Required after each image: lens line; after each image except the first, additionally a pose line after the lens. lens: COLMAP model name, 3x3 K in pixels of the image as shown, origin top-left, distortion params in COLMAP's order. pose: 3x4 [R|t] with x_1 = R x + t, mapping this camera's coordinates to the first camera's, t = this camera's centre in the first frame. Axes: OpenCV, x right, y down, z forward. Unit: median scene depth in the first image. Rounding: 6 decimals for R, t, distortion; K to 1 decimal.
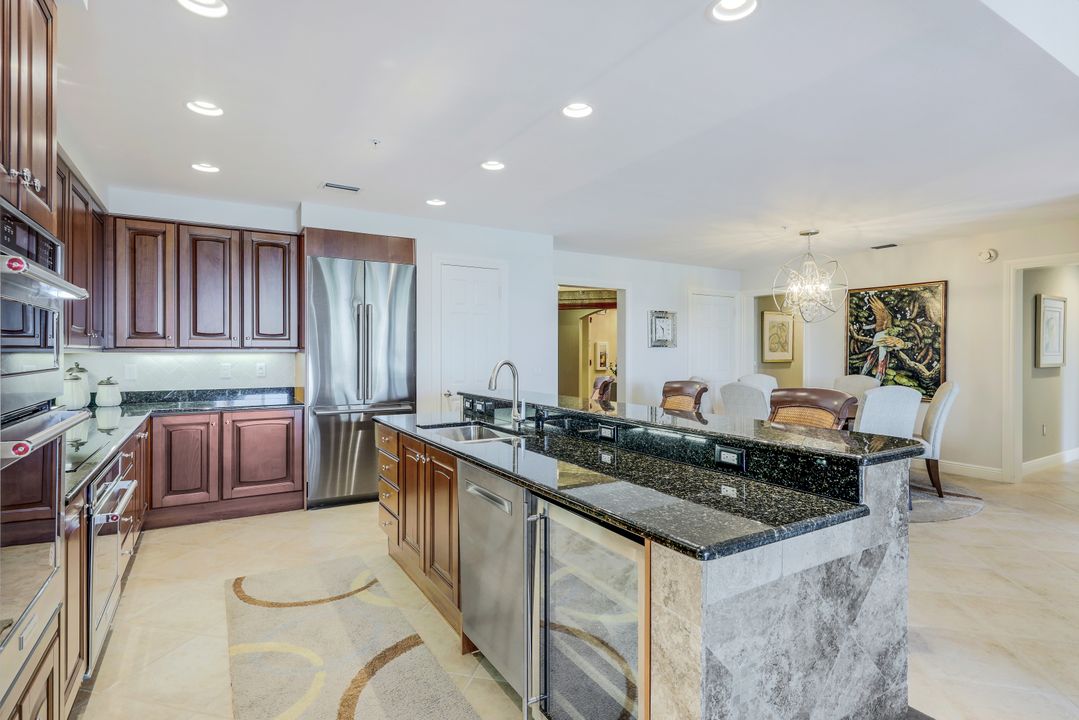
lens RADIAL K [[542.3, 0, 537.9], [0, 542.3, 355.6], [0, 0, 1]] dist [0.003579, 0.000449]
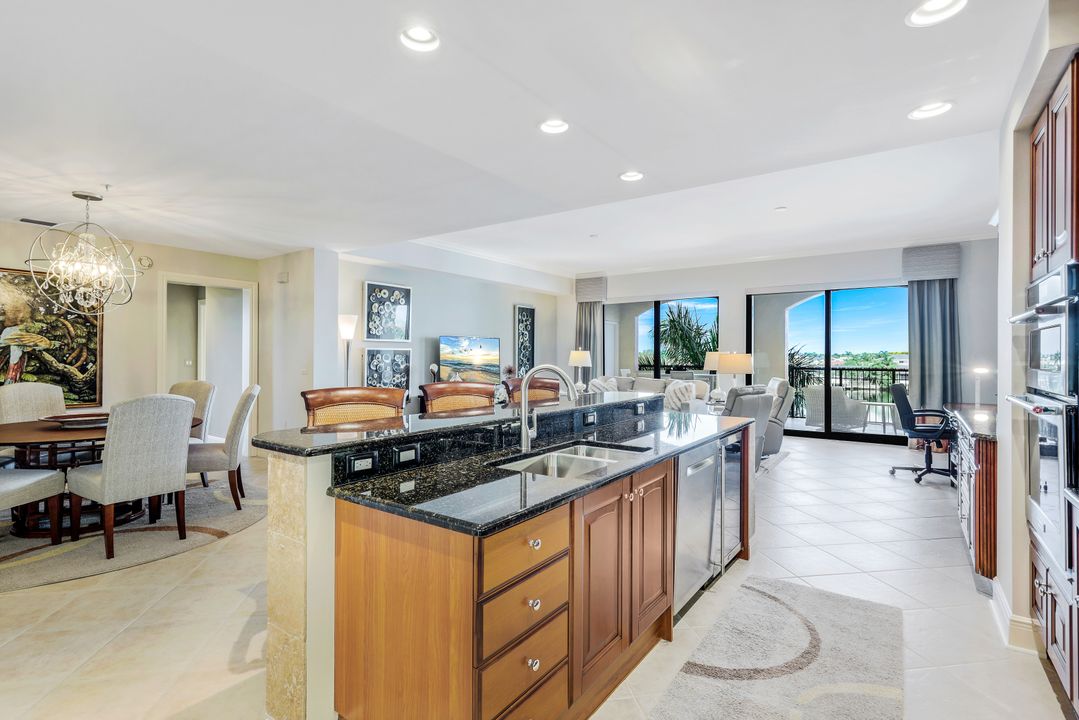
lens RADIAL K [[523.3, 0, 531.7], [0, 523.3, 359.7], [0, 0, 1]] dist [-0.002486, 0.000573]
pose [[-0.395979, -0.011759, 0.918184, -0.370455], [0.000345, 0.999916, 0.012954, -0.005839], [-0.918260, 0.005446, -0.395941, 0.635303]]
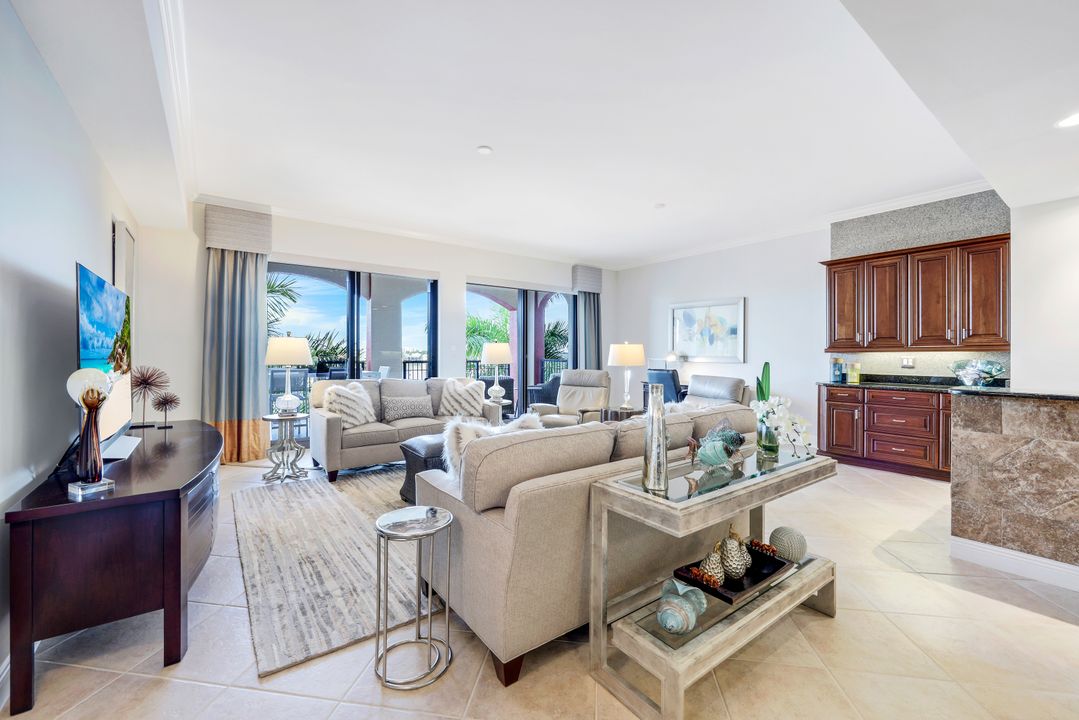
lens RADIAL K [[436.9, 0, 541.0], [0, 436.9, 353.4], [0, 0, 1]] dist [0.000446, 0.000246]
pose [[-0.995058, -0.003472, -0.099233, 0.616866], [-0.003766, 0.999989, 0.002772, 0.011118], [0.099223, 0.003132, -0.995060, 0.640758]]
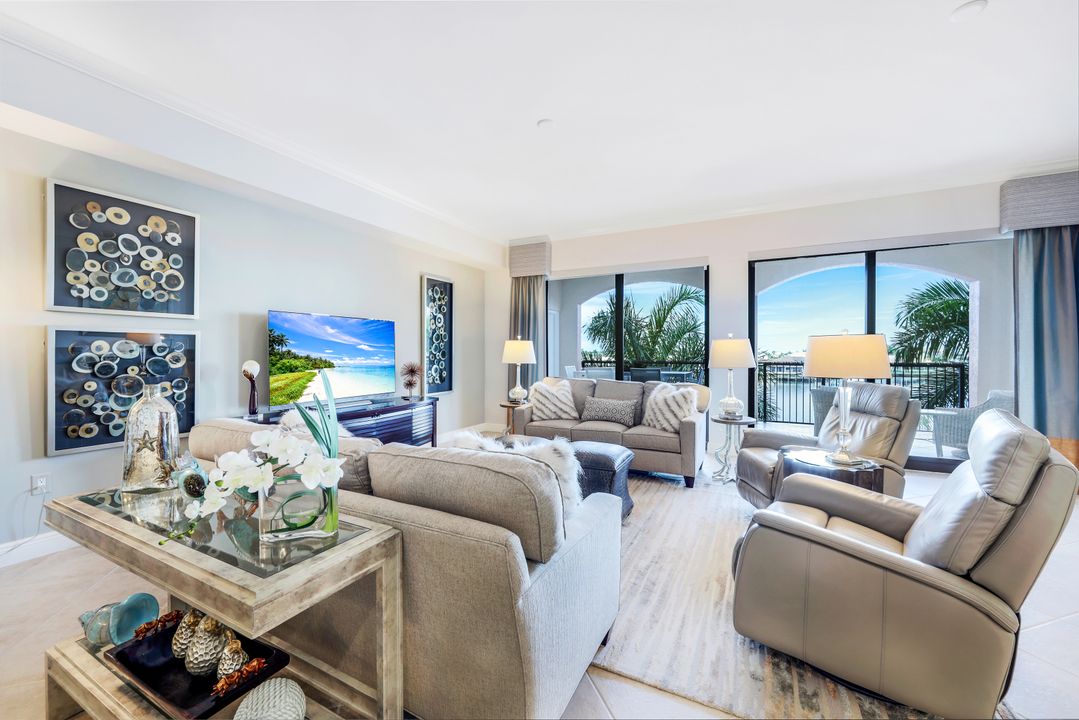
lens RADIAL K [[436.2, 0, 529.9], [0, 436.2, 355.9], [0, 0, 1]] dist [-0.000941, 0.000936]
pose [[-0.515597, -0.005896, 0.856811, 0.196444], [0.003843, 0.999950, 0.009194, 0.009953], [-0.856822, 0.008033, -0.515549, 0.338945]]
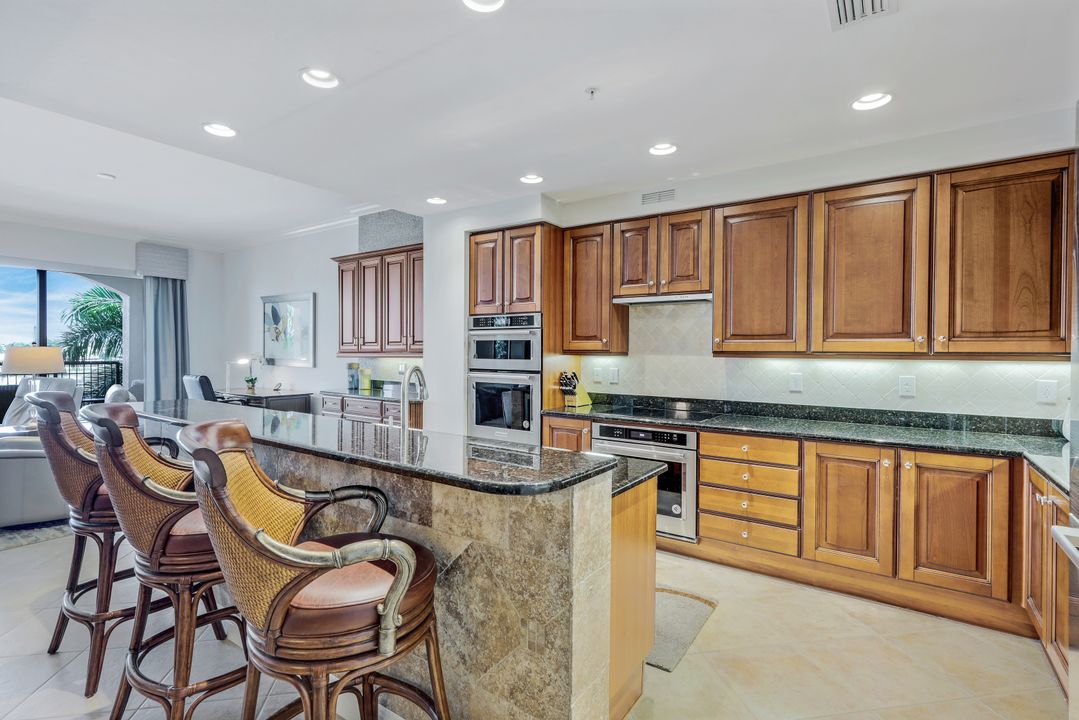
lens RADIAL K [[523.3, 0, 540.0], [0, 523.3, 360.0], [0, 0, 1]] dist [-0.002486, 0.000573]
pose [[-0.914992, -0.005264, -0.403437, 0.033645], [-0.013260, 0.999767, 0.017028, -0.006220], [0.403254, 0.020930, -0.914849, 0.847825]]
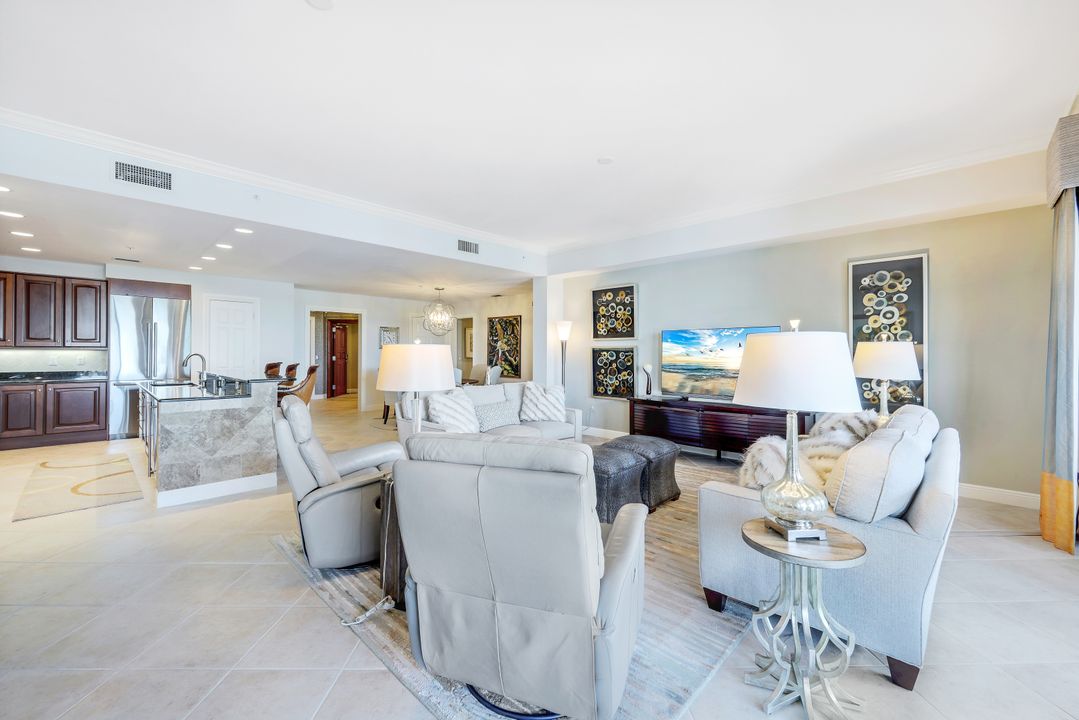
lens RADIAL K [[436.2, 0, 534.8], [0, 436.2, 353.0], [0, 0, 1]] dist [-0.000941, 0.000936]
pose [[0.968521, 0.004515, 0.248890, 0.390587], [-0.002985, 0.999974, -0.006528, 0.006803], [-0.248913, 0.005580, 0.968510, -0.495632]]
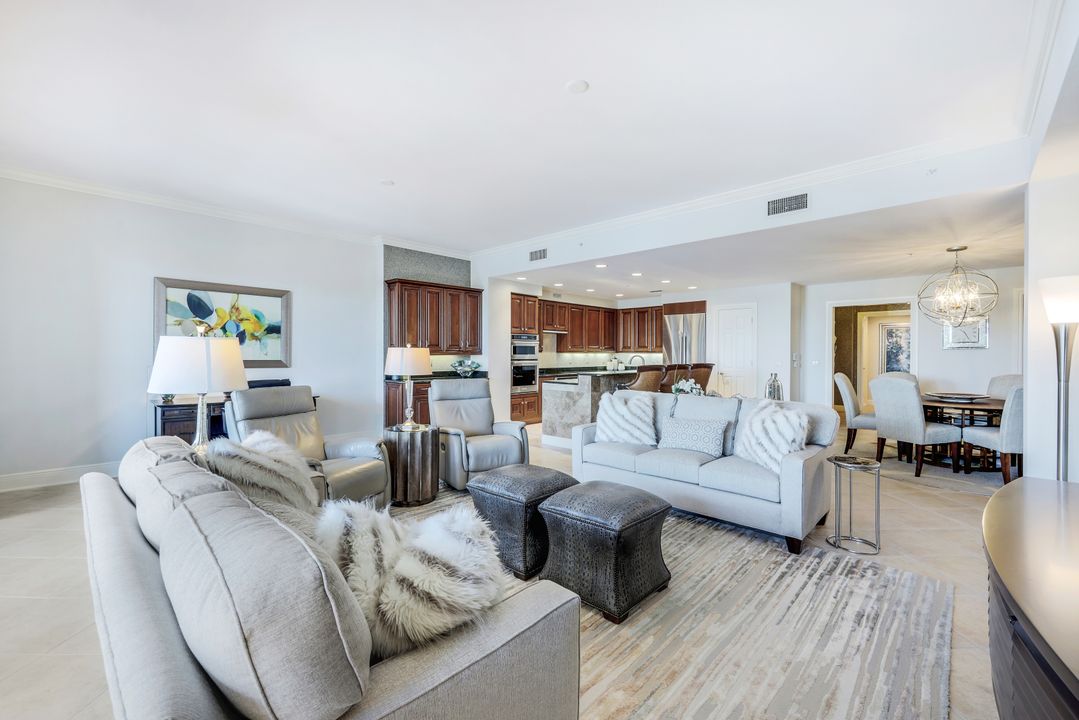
lens RADIAL K [[436.2, 0, 524.5], [0, 436.2, 359.0], [0, 0, 1]] dist [-0.000941, 0.000936]
pose [[0.238614, 0.013079, -0.971027, 1.022283], [-0.008701, 0.999898, 0.011330, 0.003737], [0.971076, 0.005745, 0.238703, -0.097889]]
